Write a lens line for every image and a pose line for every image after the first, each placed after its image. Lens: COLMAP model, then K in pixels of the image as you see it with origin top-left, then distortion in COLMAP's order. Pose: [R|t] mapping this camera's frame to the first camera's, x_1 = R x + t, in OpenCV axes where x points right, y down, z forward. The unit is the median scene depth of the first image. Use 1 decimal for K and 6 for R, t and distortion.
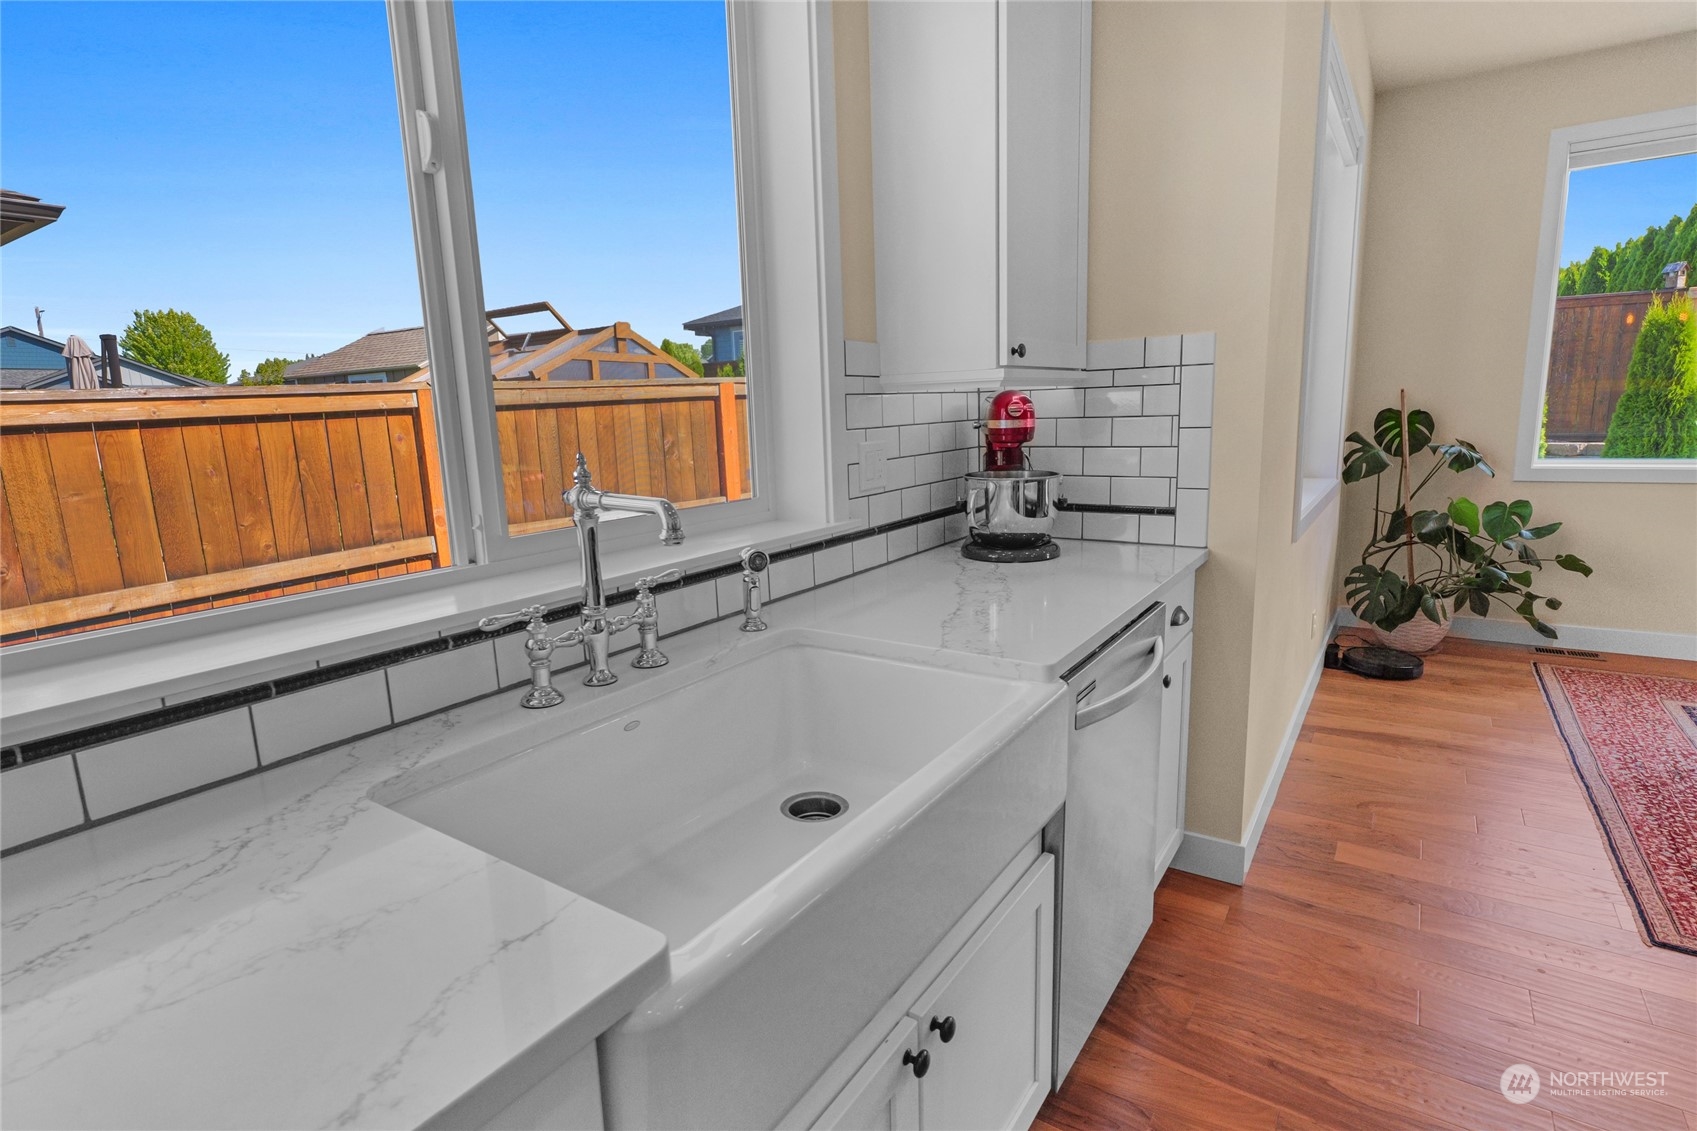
lens RADIAL K [[849.6, 0, 848.5], [0, 849.6, 565.5], [0, 0, 1]] dist [0.000007, -0.000763]
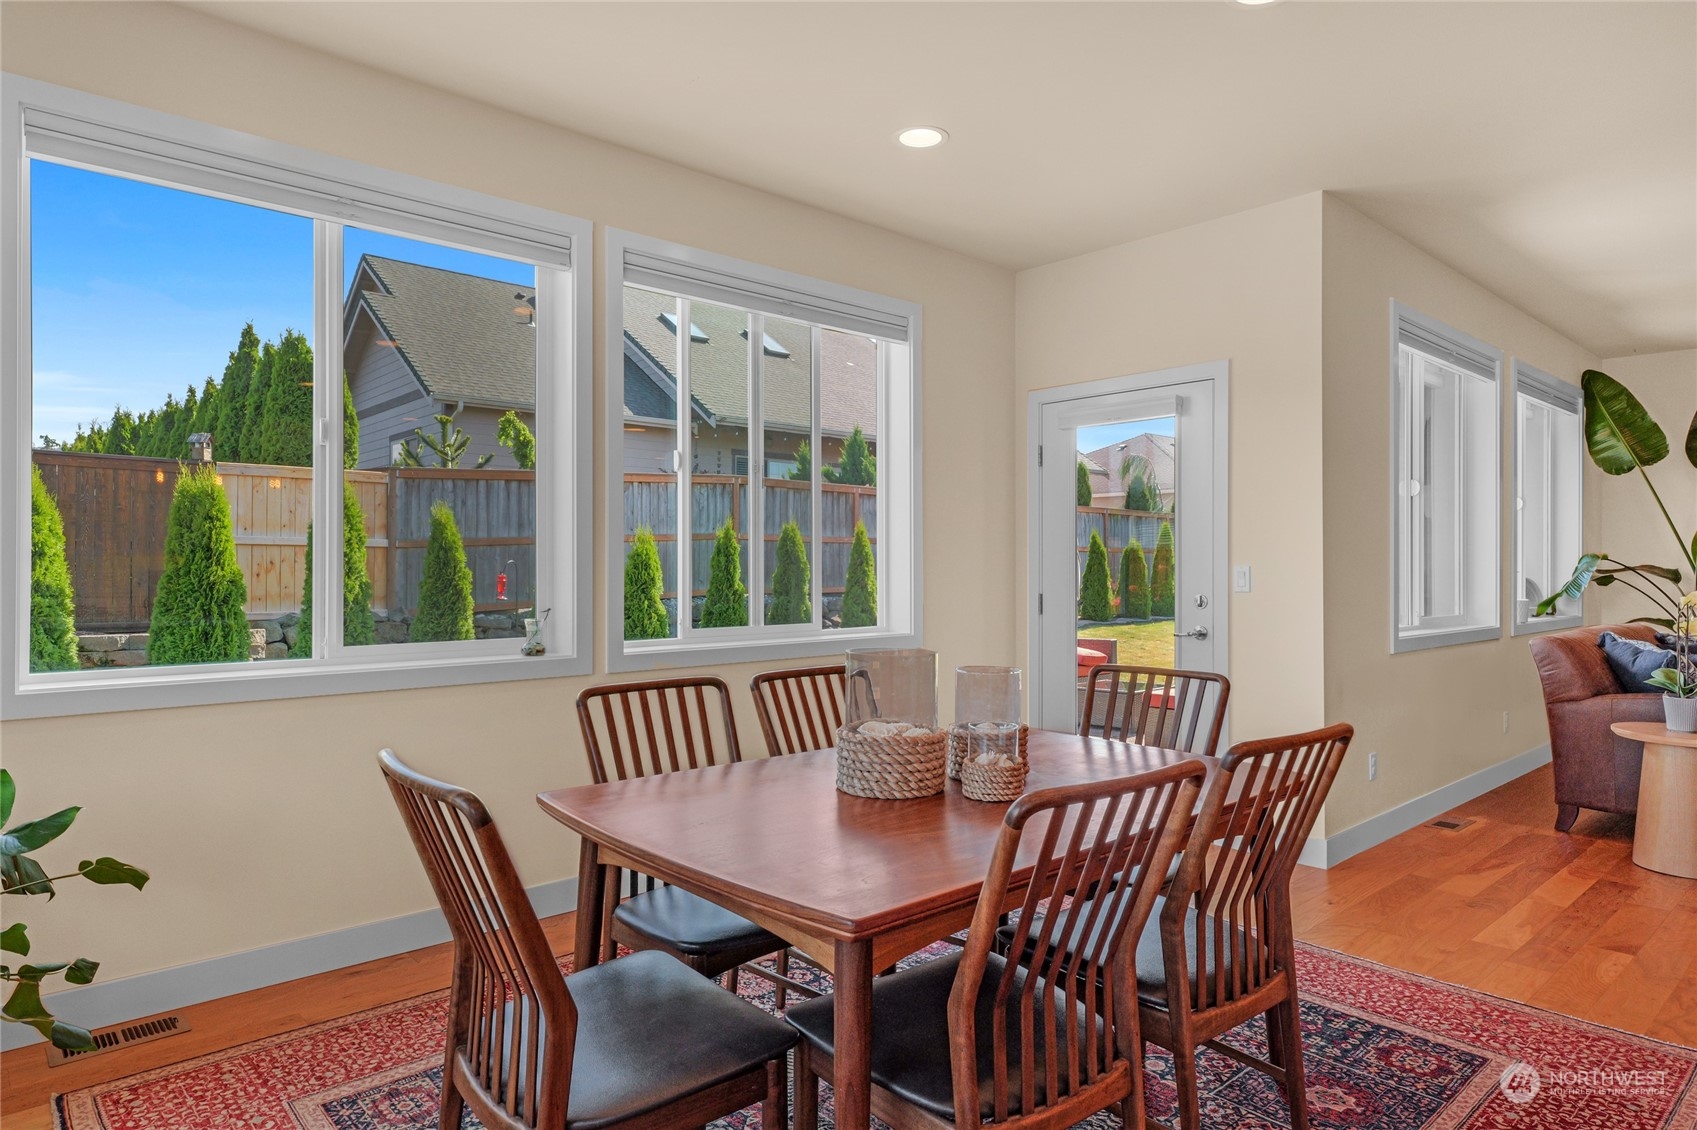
lens RADIAL K [[996.5, 0, 848.5], [0, 996.5, 565.0], [0, 0, 1]] dist [-0.000371, 0.000688]
pose [[0.235615, 0.039161, 0.971057, 0.130654], [0.166980, 0.982697, -0.080146, -0.022505], [-0.957394, 0.181031, 0.224999, 0.144523]]
